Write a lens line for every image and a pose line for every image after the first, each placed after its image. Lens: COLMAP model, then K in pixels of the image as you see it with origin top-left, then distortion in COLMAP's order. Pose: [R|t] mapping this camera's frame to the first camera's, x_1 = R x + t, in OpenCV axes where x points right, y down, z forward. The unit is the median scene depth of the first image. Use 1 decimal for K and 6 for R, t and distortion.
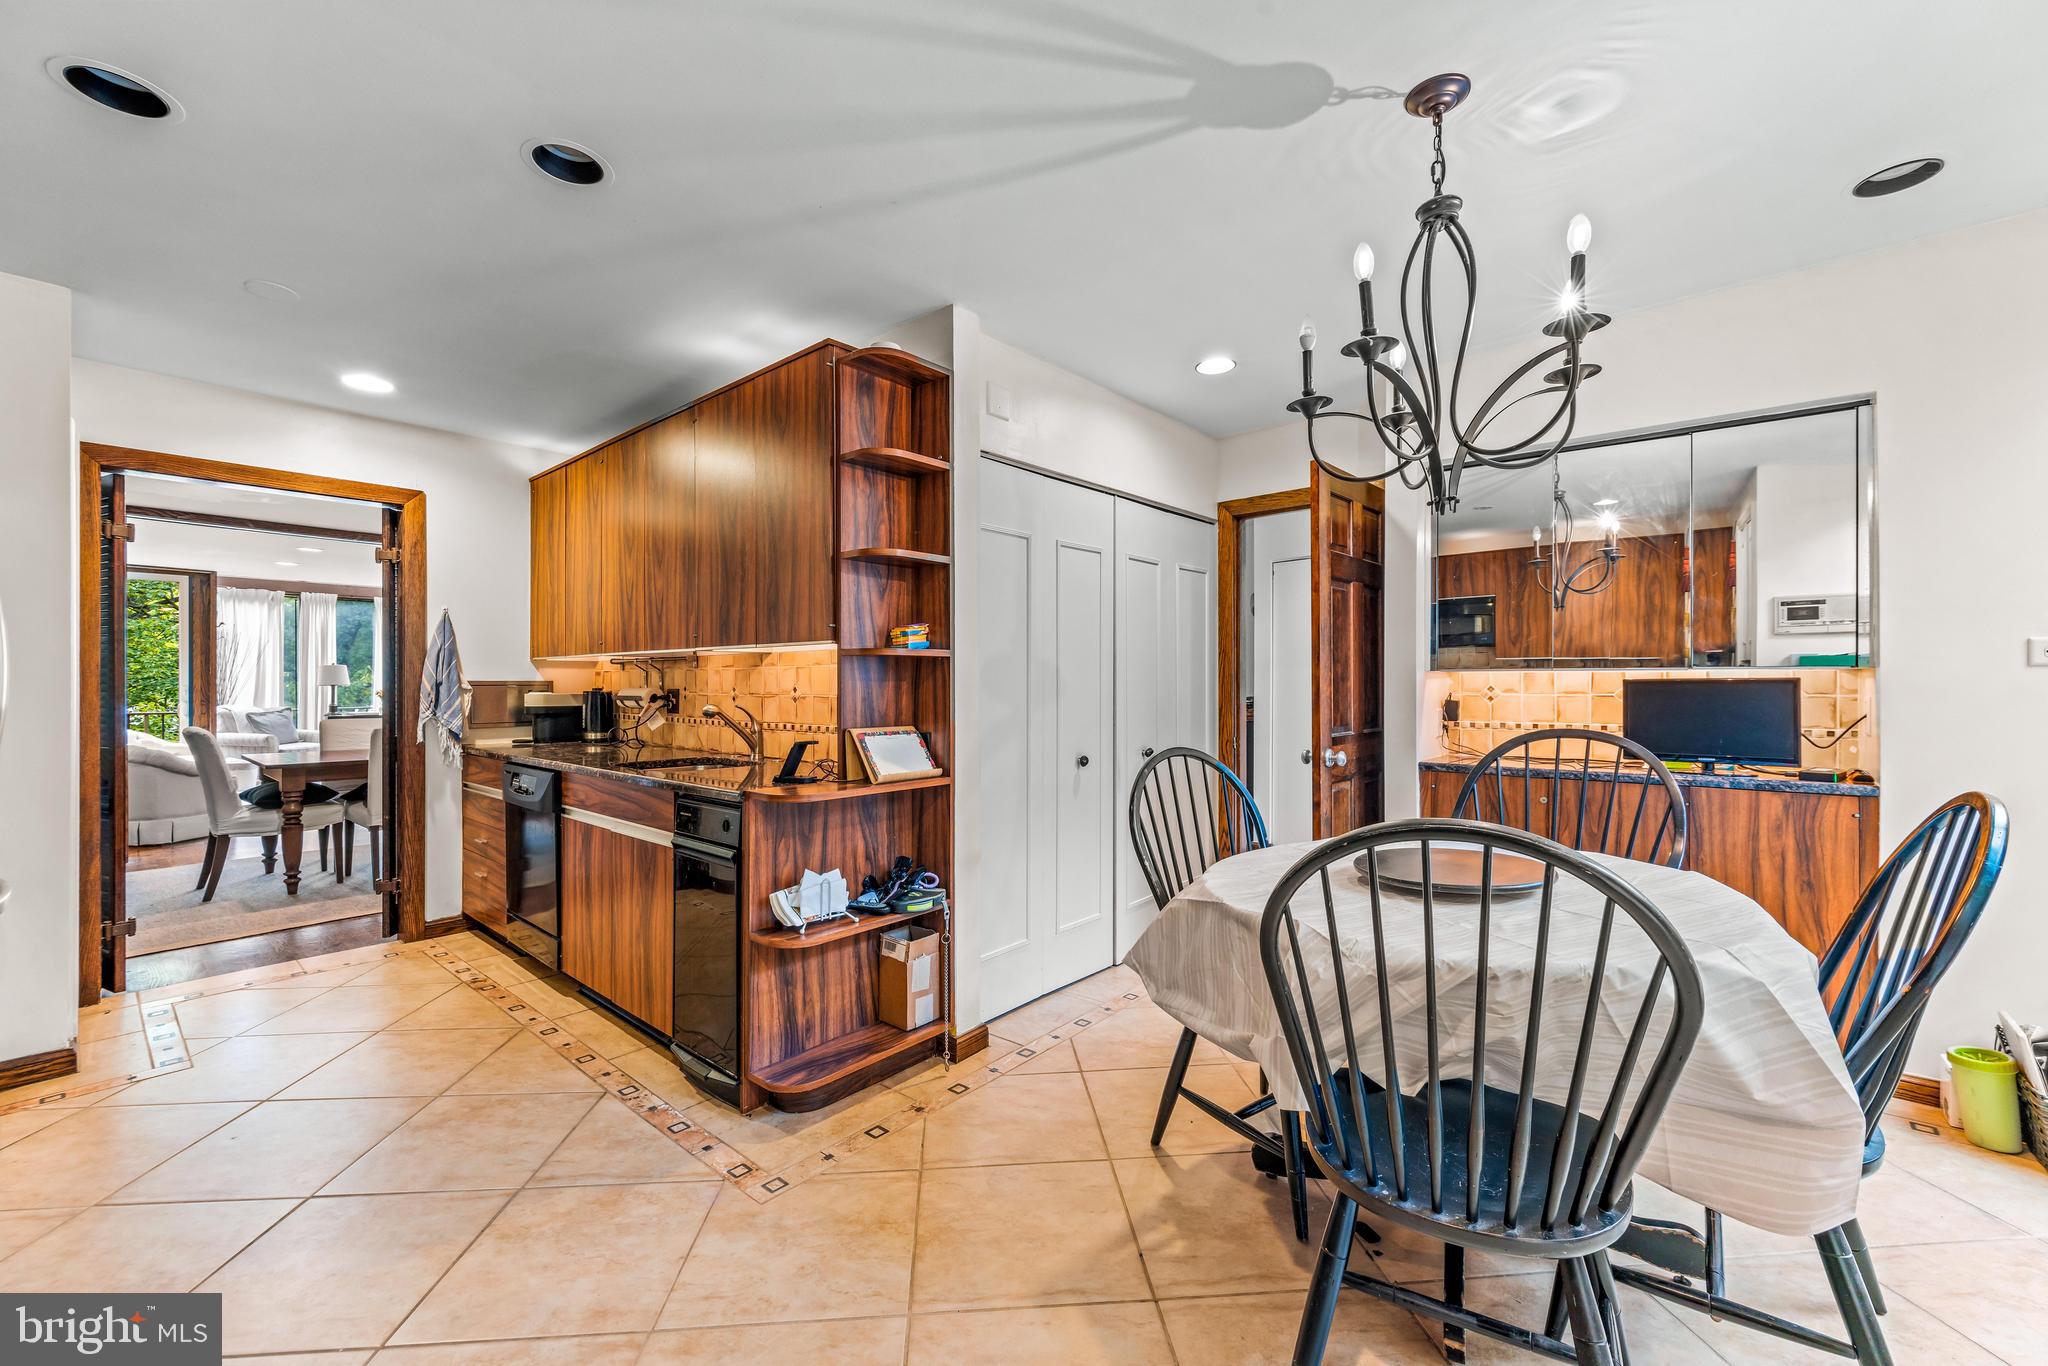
lens RADIAL K [[821.6, 0, 1035.0], [0, 821.6, 683.4], [0, 0, 1]] dist [-0.000703, -0.001262]
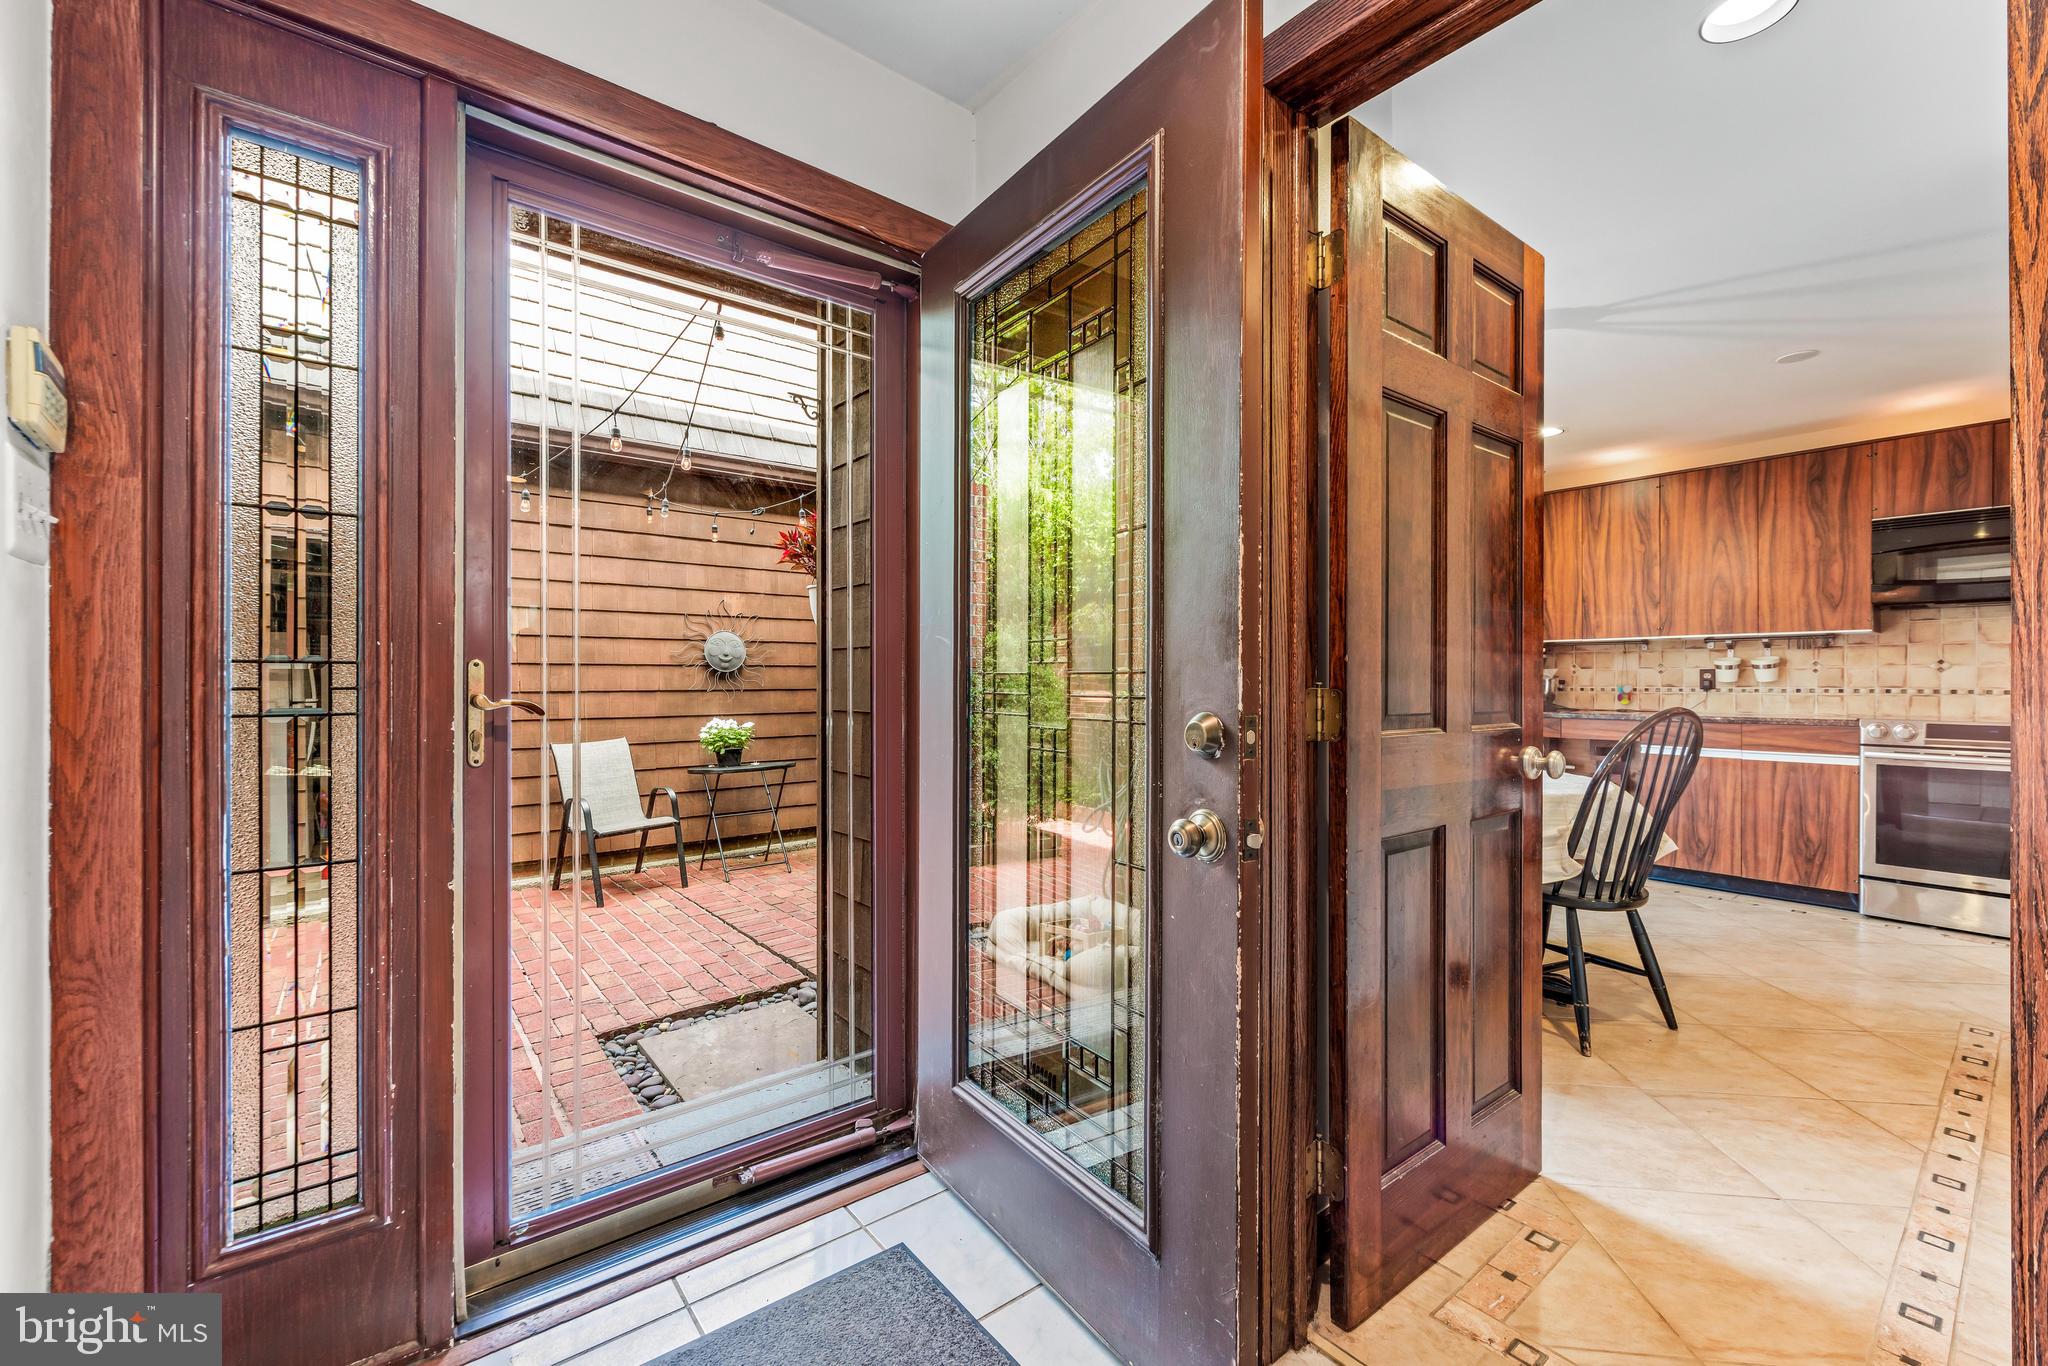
lens RADIAL K [[821.6, 0, 1022.5], [0, 821.6, 680.1], [0, 0, 1]] dist [-0.000703, -0.001262]
pose [[-0.981757, 0.001880, 0.190131, 0.804952], [0.001070, 0.999990, -0.004364, 0.050923], [-0.190137, -0.004081, -0.981749, 2.240832]]
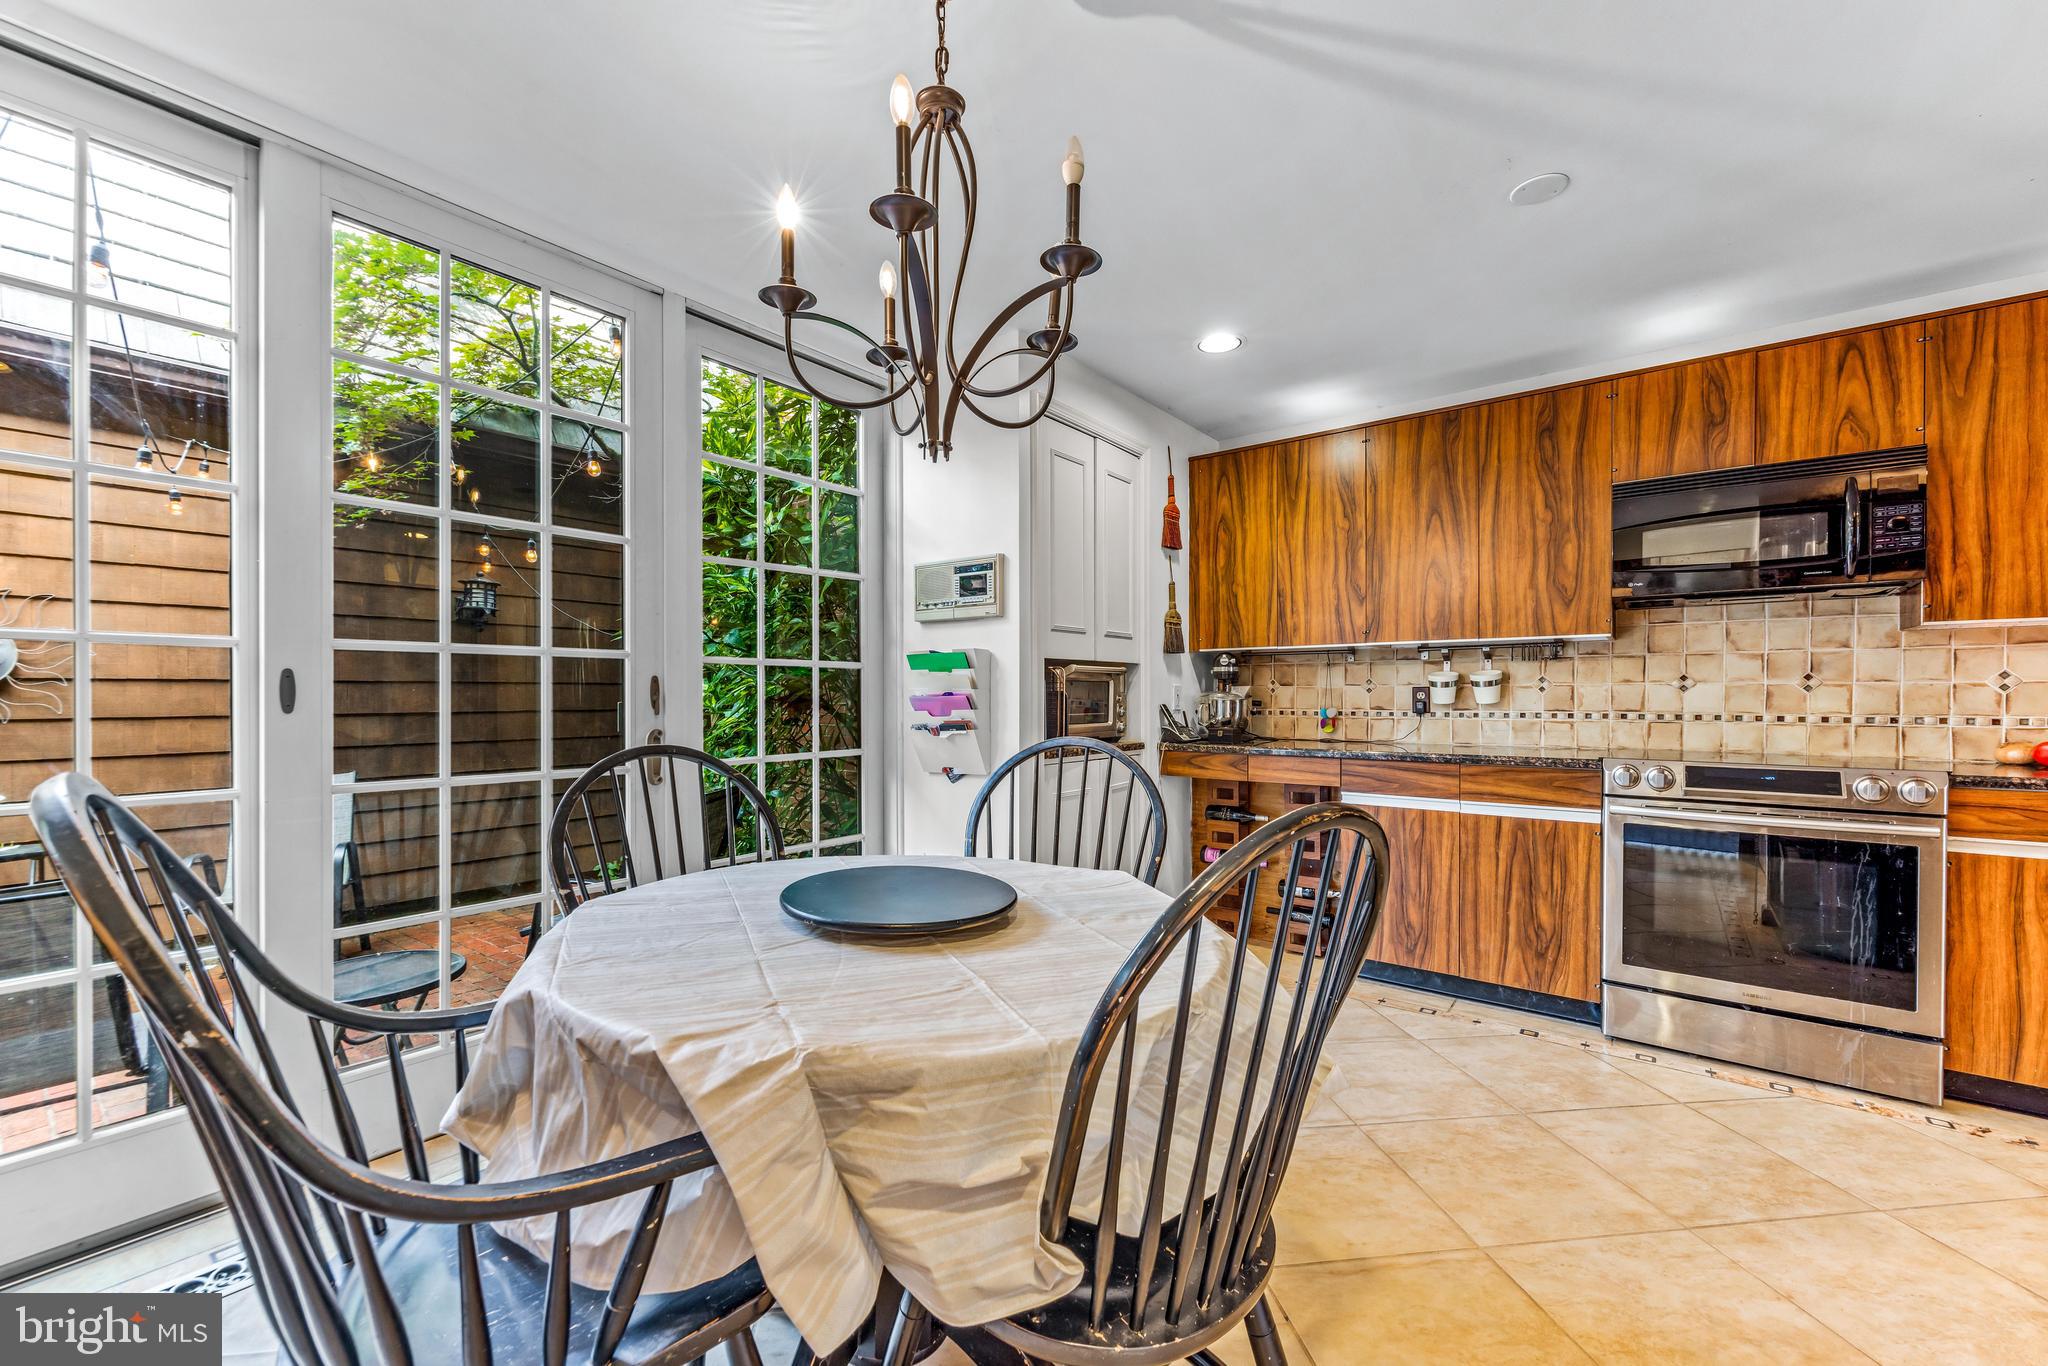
lens RADIAL K [[821.6, 0, 1024.3], [0, 821.6, 699.4], [0, 0, 1]] dist [-0.000703, -0.001262]
pose [[-0.998974, 0.003729, -0.045131, 0.329685], [0.003655, 0.999992, 0.001726, 0.034738], [0.045137, 0.001559, -0.998980, 1.413353]]
